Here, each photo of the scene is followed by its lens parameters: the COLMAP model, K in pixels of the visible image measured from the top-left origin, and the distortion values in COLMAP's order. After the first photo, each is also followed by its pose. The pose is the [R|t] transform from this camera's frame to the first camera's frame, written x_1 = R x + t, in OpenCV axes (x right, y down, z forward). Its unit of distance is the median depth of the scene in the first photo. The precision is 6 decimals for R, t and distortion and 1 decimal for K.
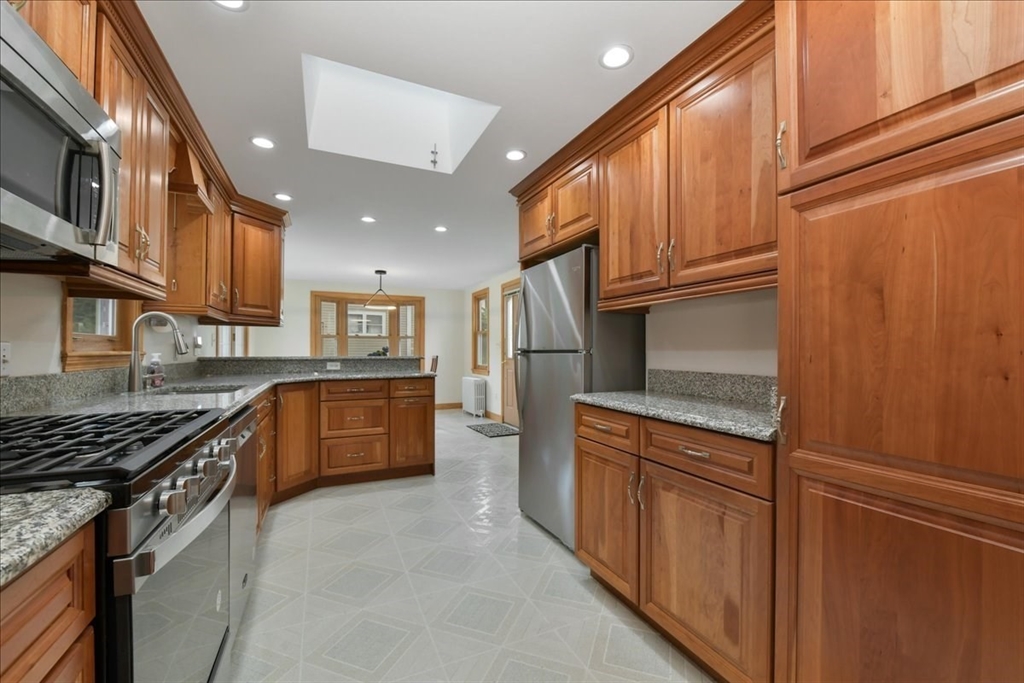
lens RADIAL K [[423.6, 0, 518.0], [0, 423.6, 346.7], [0, 0, 1]] dist [-0.009208, -0.000774]
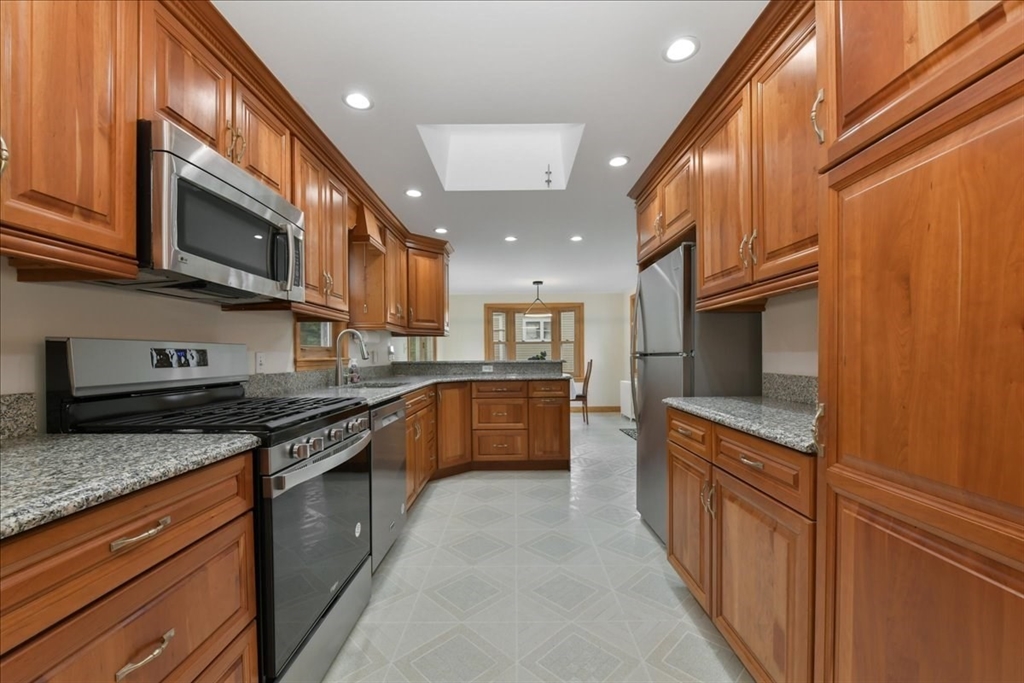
lens RADIAL K [[423.0, 0, 509.9], [0, 423.0, 358.7], [0, 0, 1]] dist [-0.008734, 0.000193]
pose [[0.901635, -0.005988, -0.432457, 0.289462], [0.014297, 0.999770, 0.015965, 0.000727], [0.432262, -0.020577, 0.901513, -0.052248]]
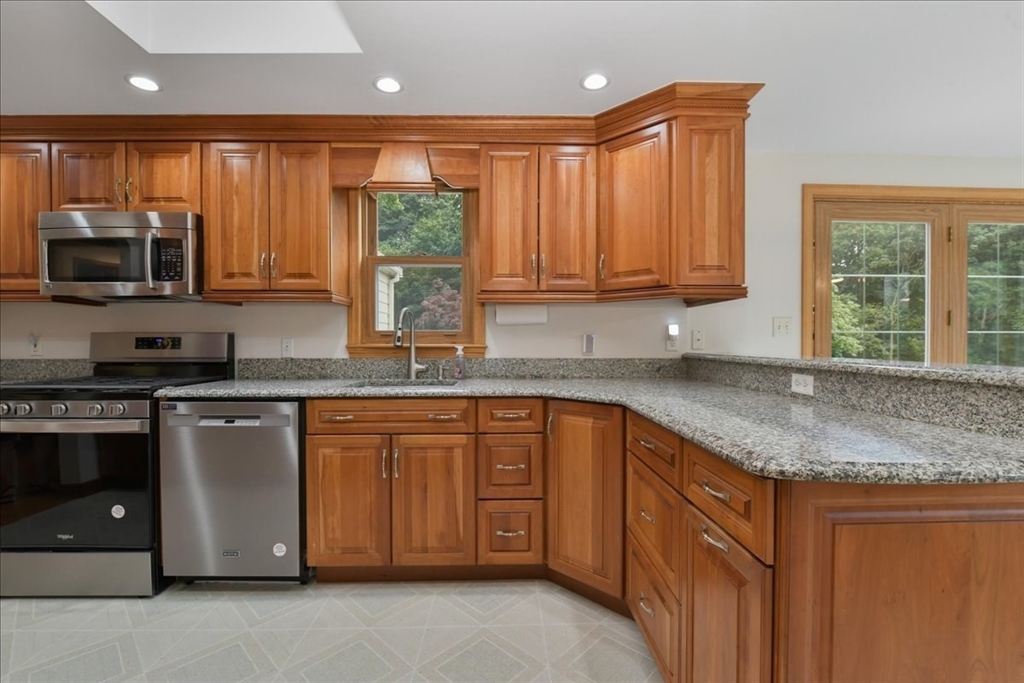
lens RADIAL K [[434.9, 0, 512.0], [0, 434.9, 346.3], [0, 0, 1]] dist [-0.010590, -0.000081]
pose [[-0.406685, 0.005869, -0.913549, 0.083598], [0.006745, 0.999971, 0.003422, 0.018050], [0.913543, -0.004770, -0.406713, 2.151011]]
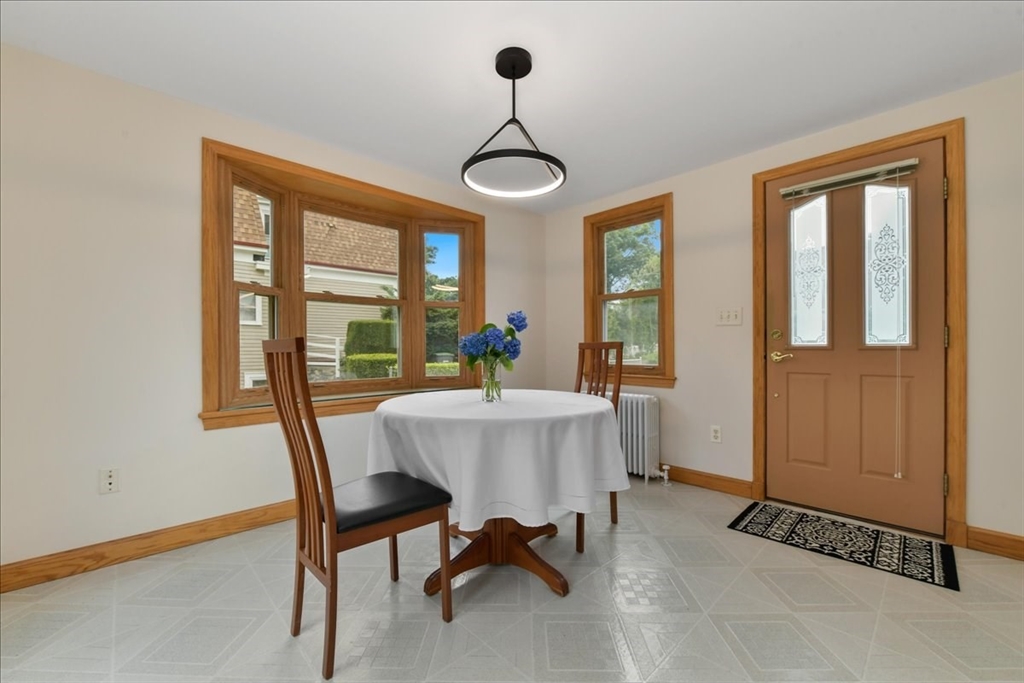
lens RADIAL K [[410.6, 0, 516.5], [0, 410.6, 347.4], [0, 0, 1]] dist [-0.008025, -0.000273]
pose [[0.951351, -0.006804, 0.308035, -1.494617], [0.002352, 0.999887, 0.014823, 0.077701], [-0.308101, -0.013377, 0.951260, 2.623988]]
